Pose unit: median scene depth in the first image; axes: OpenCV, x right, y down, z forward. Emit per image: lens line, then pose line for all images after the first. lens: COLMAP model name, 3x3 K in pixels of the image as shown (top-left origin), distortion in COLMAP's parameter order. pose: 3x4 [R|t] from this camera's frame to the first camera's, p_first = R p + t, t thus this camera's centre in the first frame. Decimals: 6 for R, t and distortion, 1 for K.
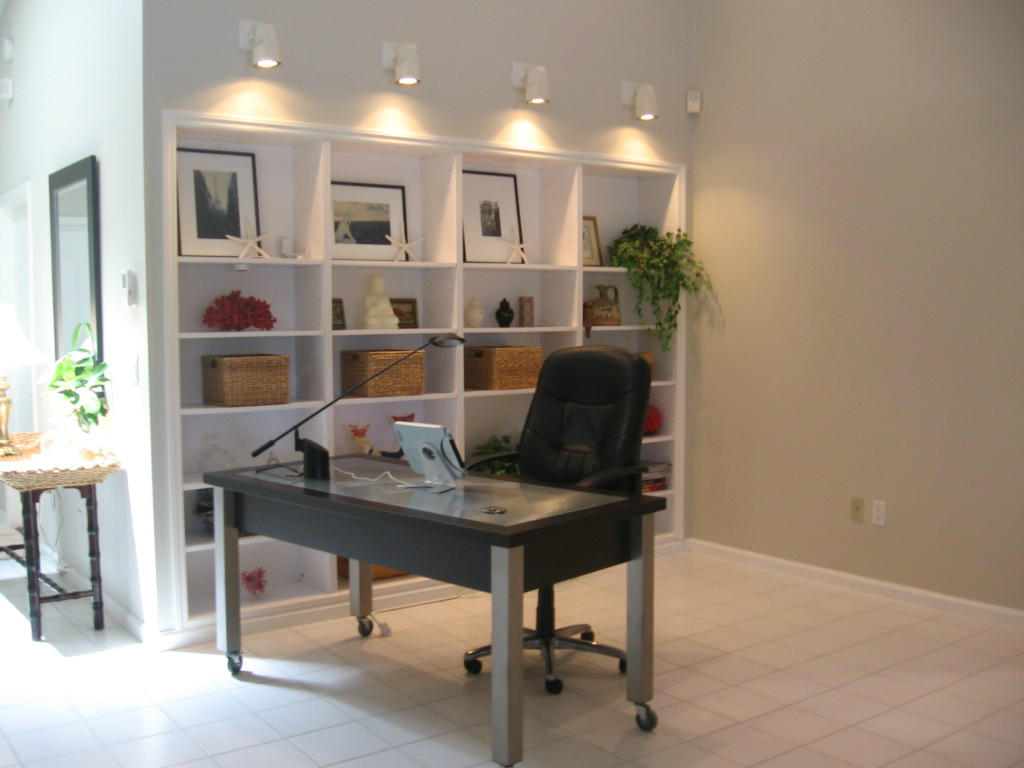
lens RADIAL K [[1065.0, 0, 512.0], [0, 1065.0, 384.0], [0, 0, 1]] dist [-0.194478, 0.262144]
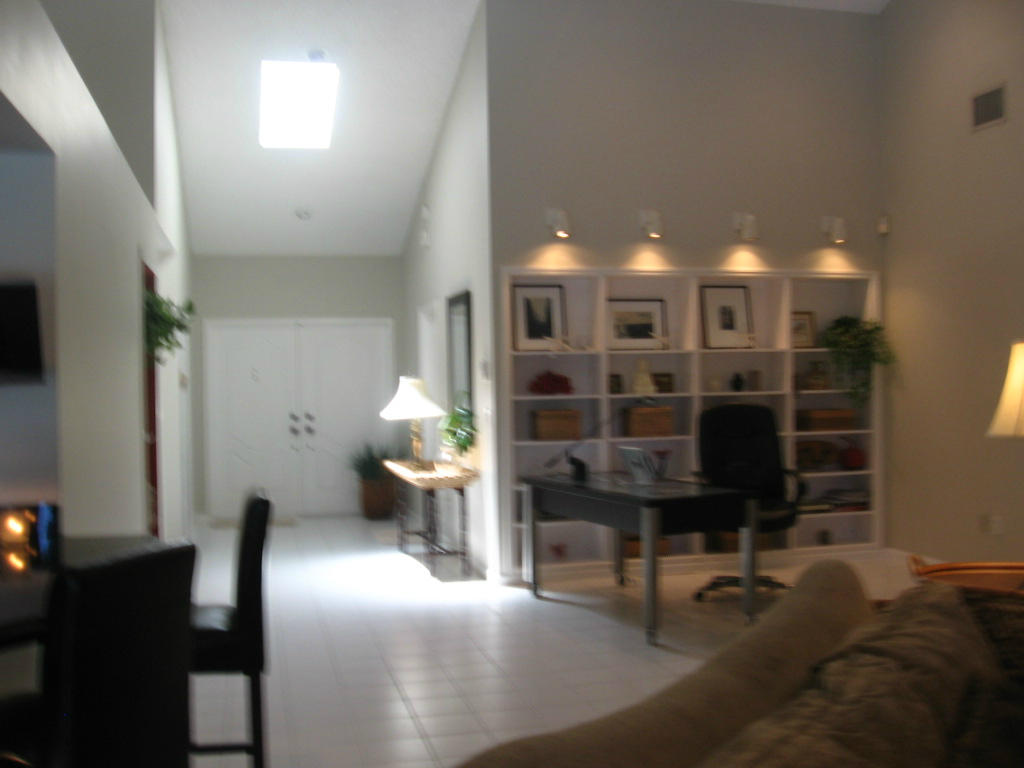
lens RADIAL K [[1065.0, 0, 512.0], [0, 1065.0, 384.0], [0, 0, 1]] dist [-0.194478, 0.262144]
pose [[0.923164, -0.010452, -0.384265, 0.289469], [-0.013440, 0.998142, -0.059438, 0.028849], [0.384172, 0.060035, 0.921308, -0.496288]]
